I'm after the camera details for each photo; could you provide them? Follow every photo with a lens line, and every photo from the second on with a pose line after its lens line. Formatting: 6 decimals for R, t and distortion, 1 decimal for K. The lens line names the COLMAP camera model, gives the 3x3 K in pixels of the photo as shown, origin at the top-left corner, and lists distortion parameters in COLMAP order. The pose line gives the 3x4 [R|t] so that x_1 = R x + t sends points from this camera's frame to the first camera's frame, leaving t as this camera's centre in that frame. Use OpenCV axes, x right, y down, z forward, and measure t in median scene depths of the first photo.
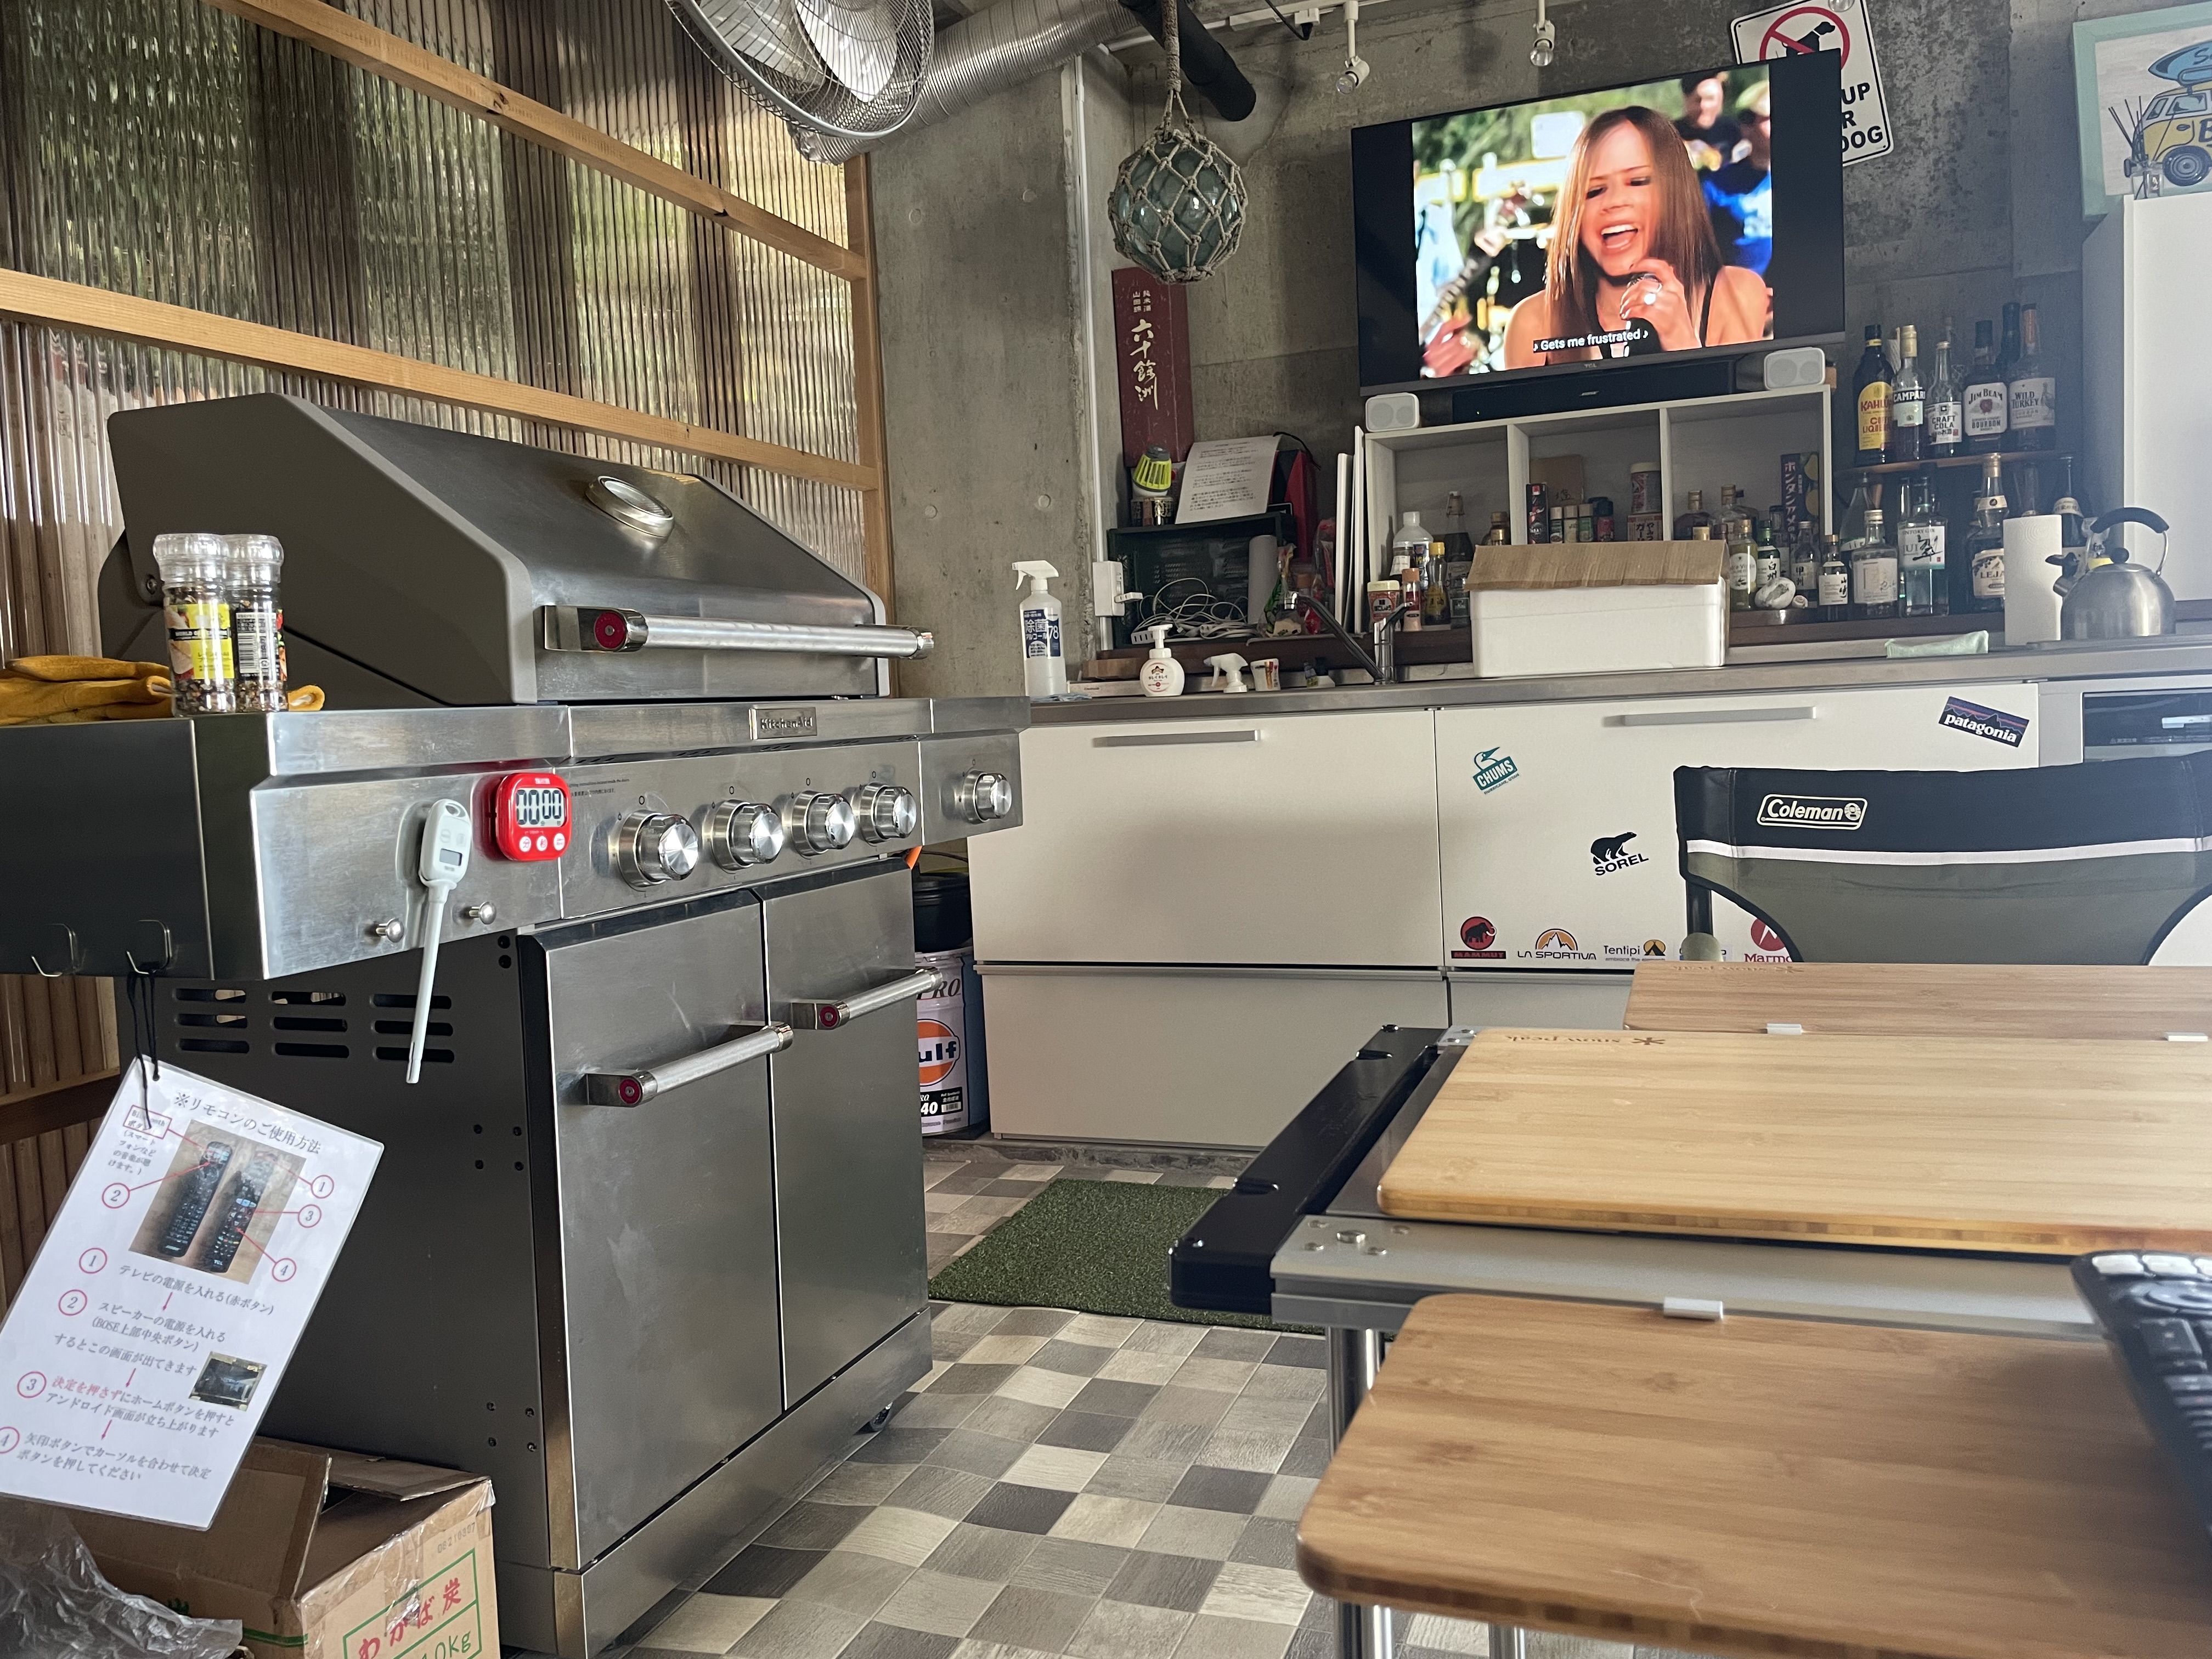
lens RADIAL K [[1691.0, 0, 1106.0], [0, 1691.0, 829.5], [0, 0, 1]] dist [0.076597, -0.103912]
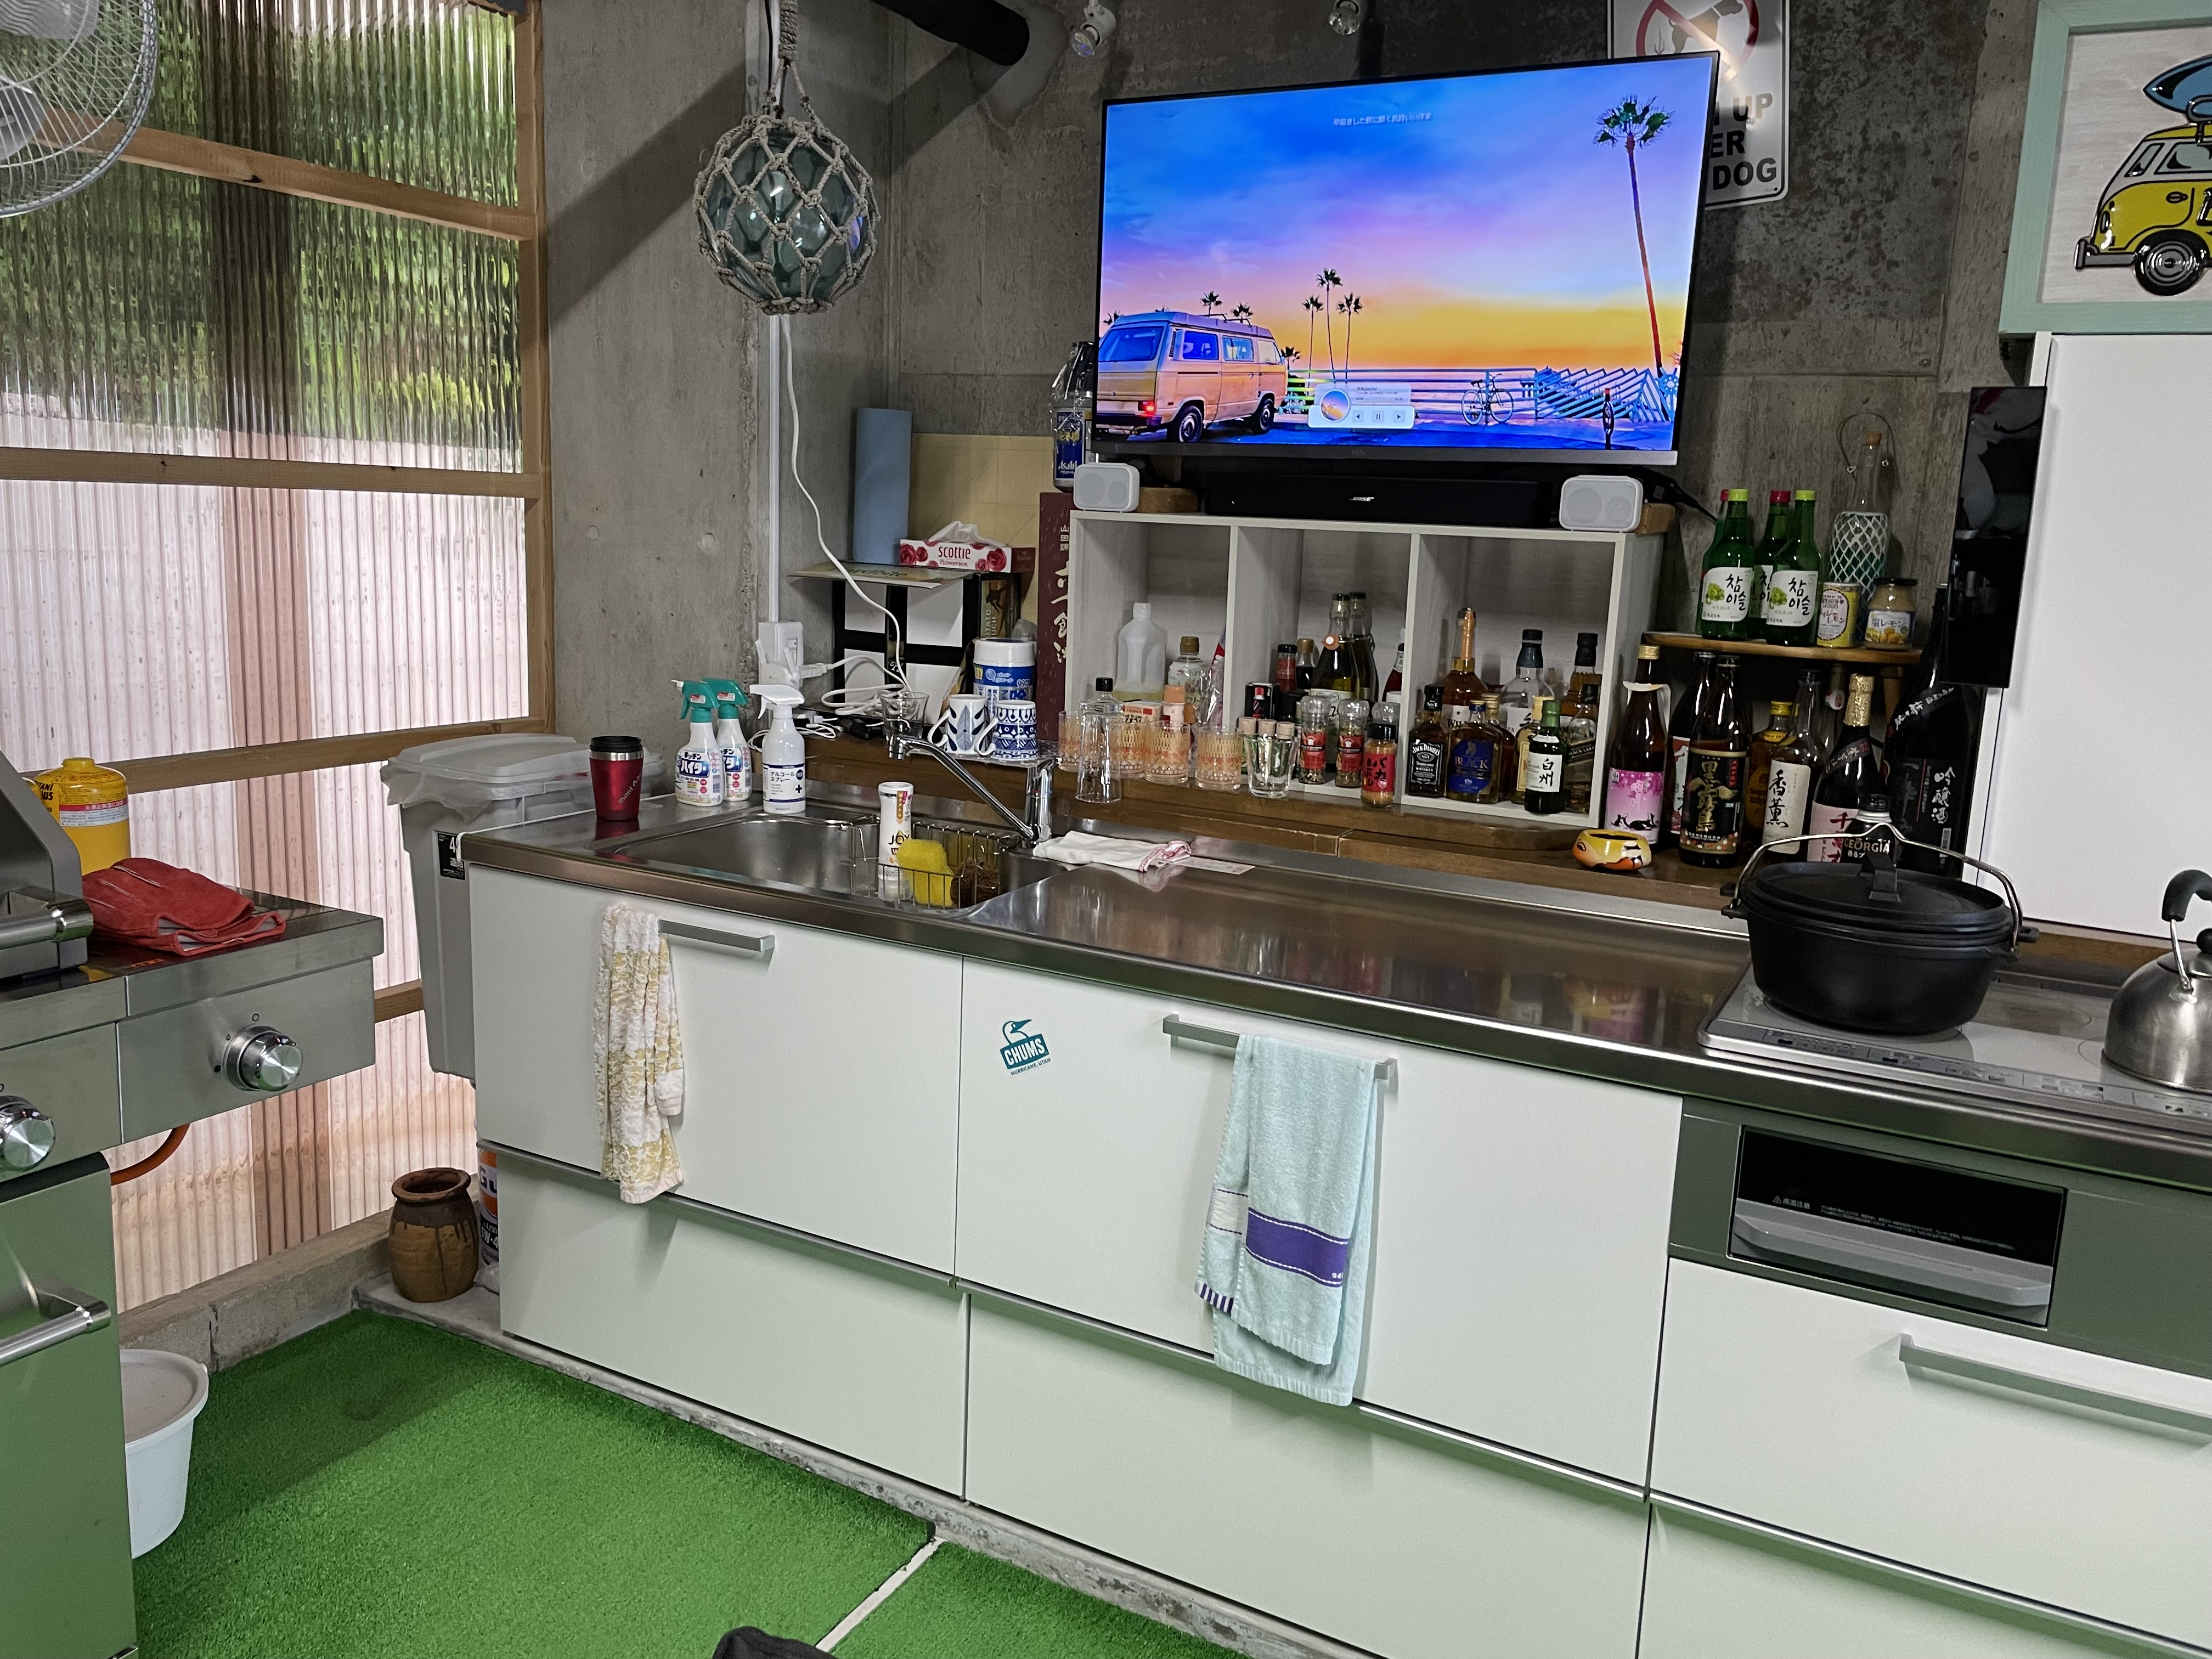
lens RADIAL K [[1711.1, 0, 1079.1], [0, 1711.1, 826.8], [0, 0, 1]] dist [0.096670, -0.118683]
pose [[0.985990, 0.113504, -0.122235, 0.304310], [-0.099521, 0.988367, 0.115001, -0.202955], [0.133866, -0.101225, 0.985816, 0.228376]]
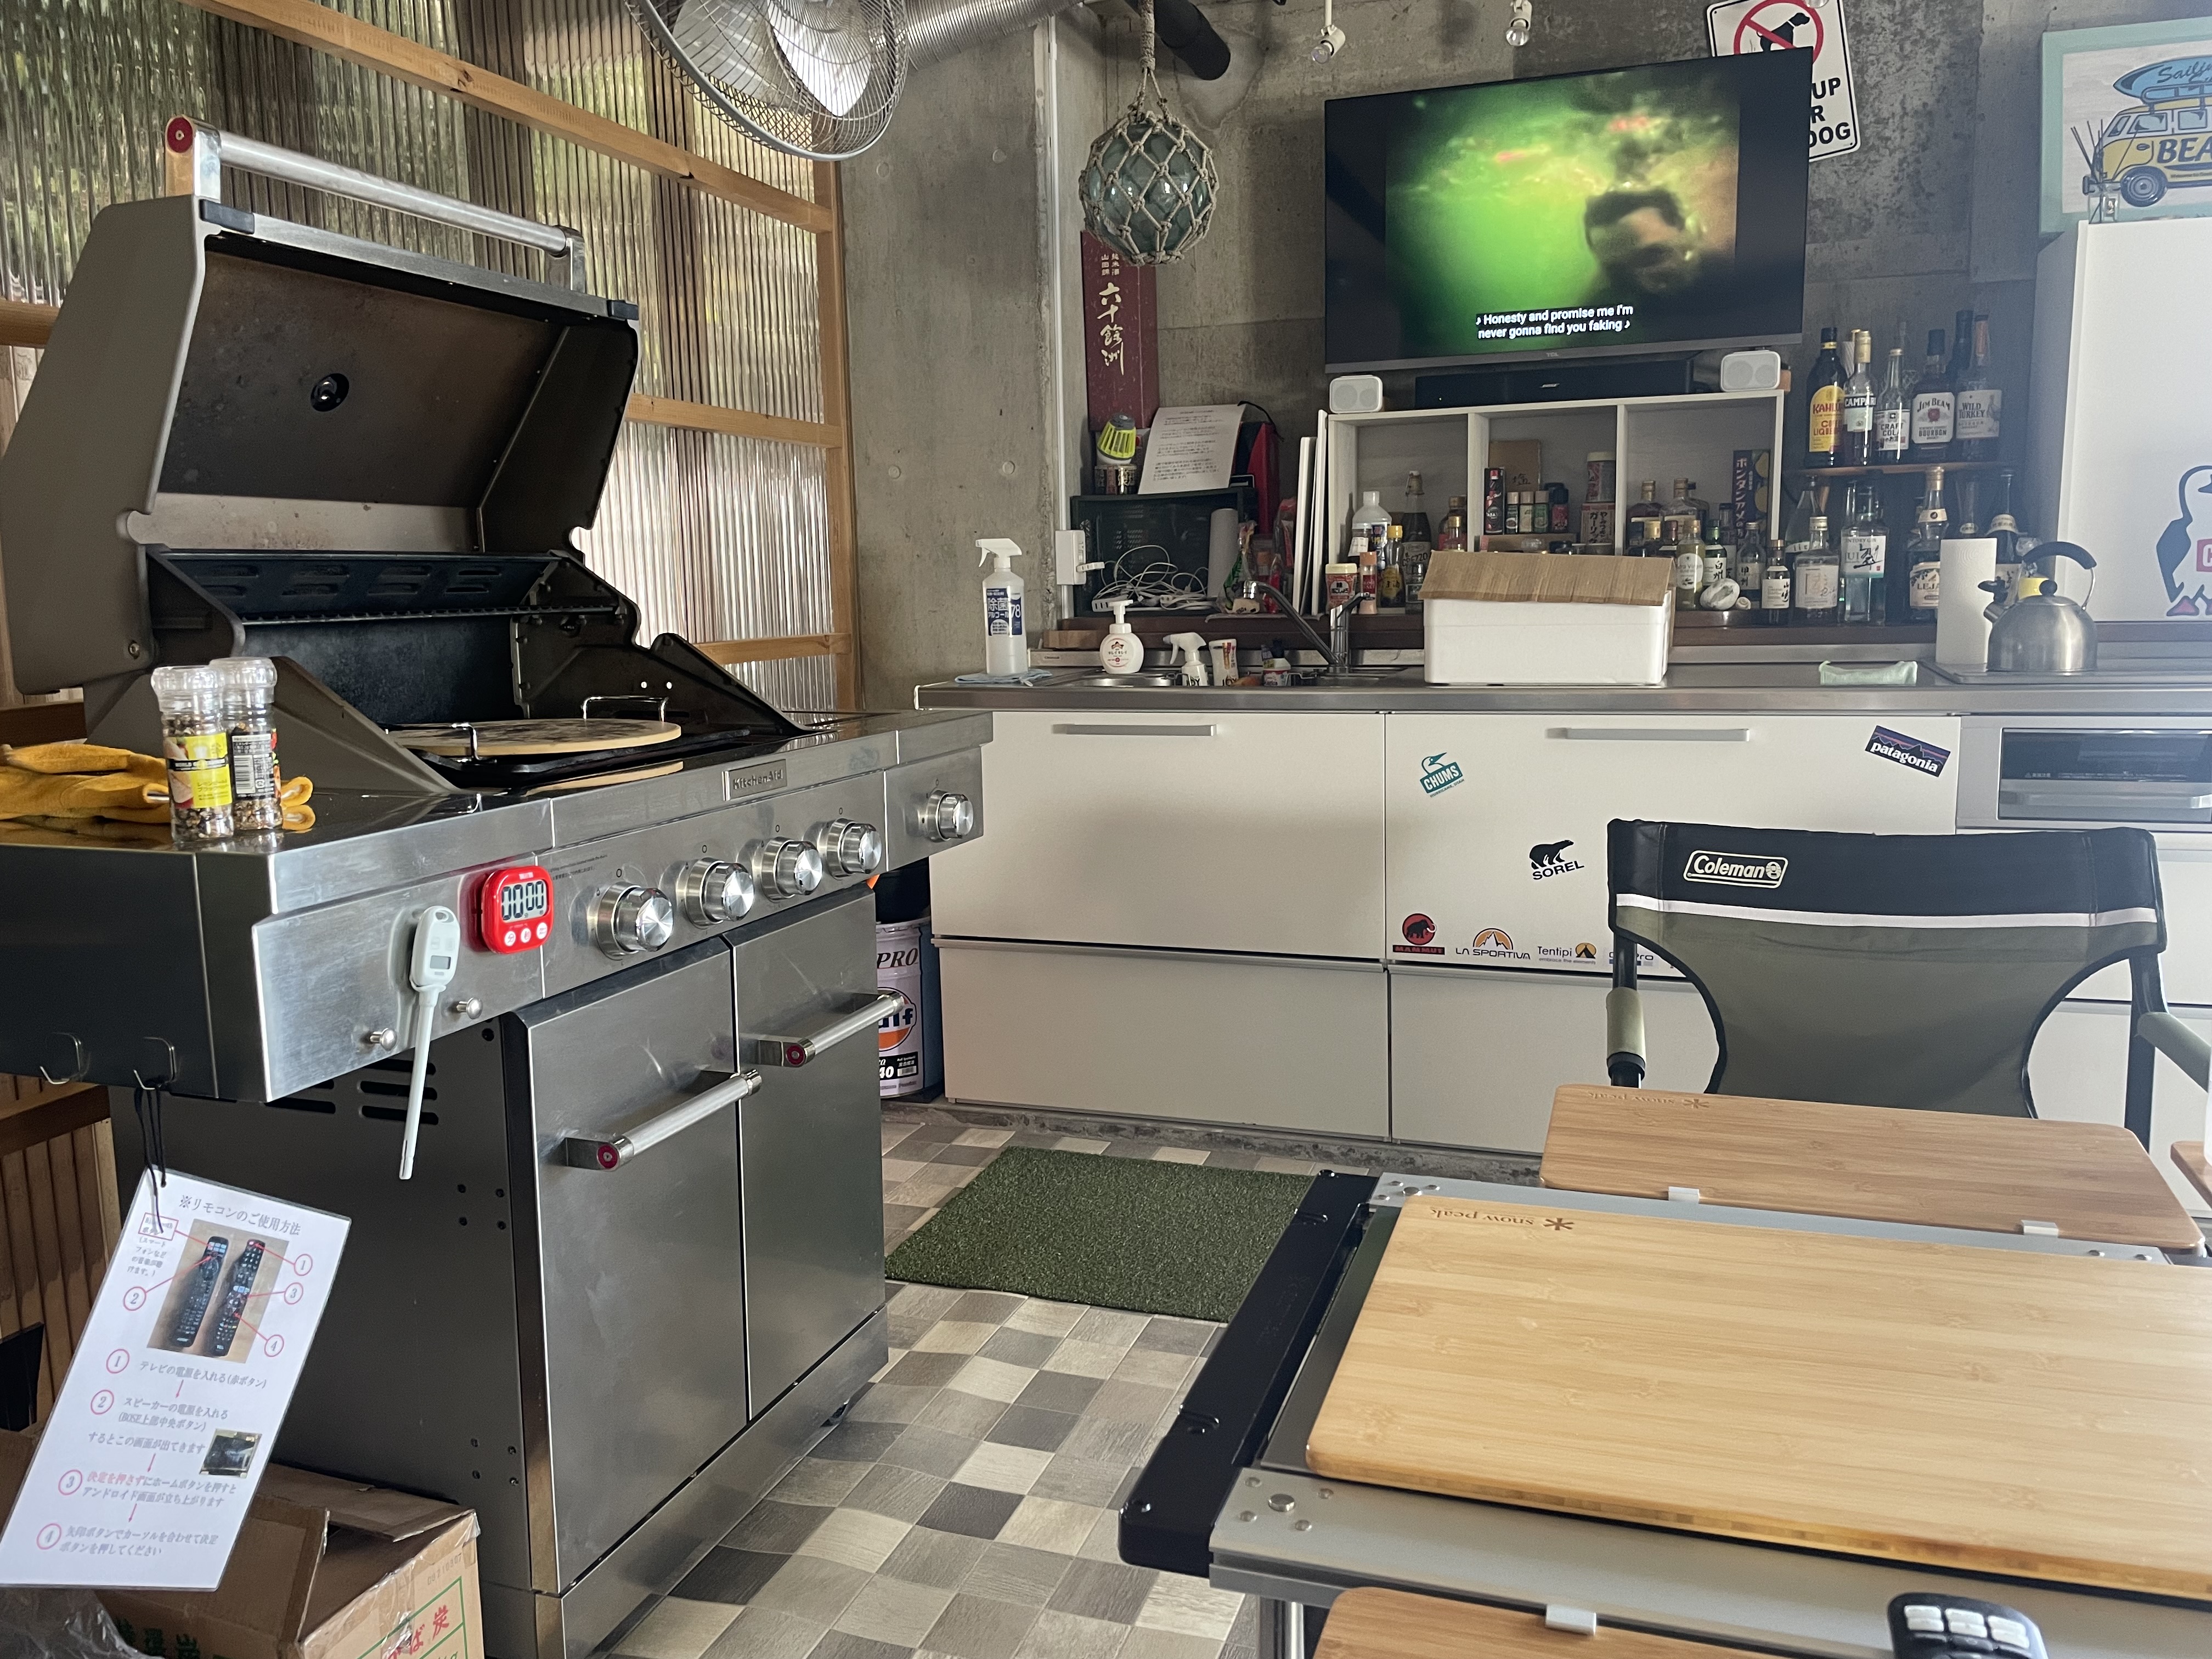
lens RADIAL K [[1687.2, 0, 1110.7], [0, 1687.2, 835.4], [0, 0, 1]] dist [0.077999, -0.105104]
pose [[0.999247, 0.022395, 0.031690, -0.003340], [-0.024751, 0.996798, 0.076034, -0.064553], [-0.029886, -0.076761, 0.996601, -0.020658]]
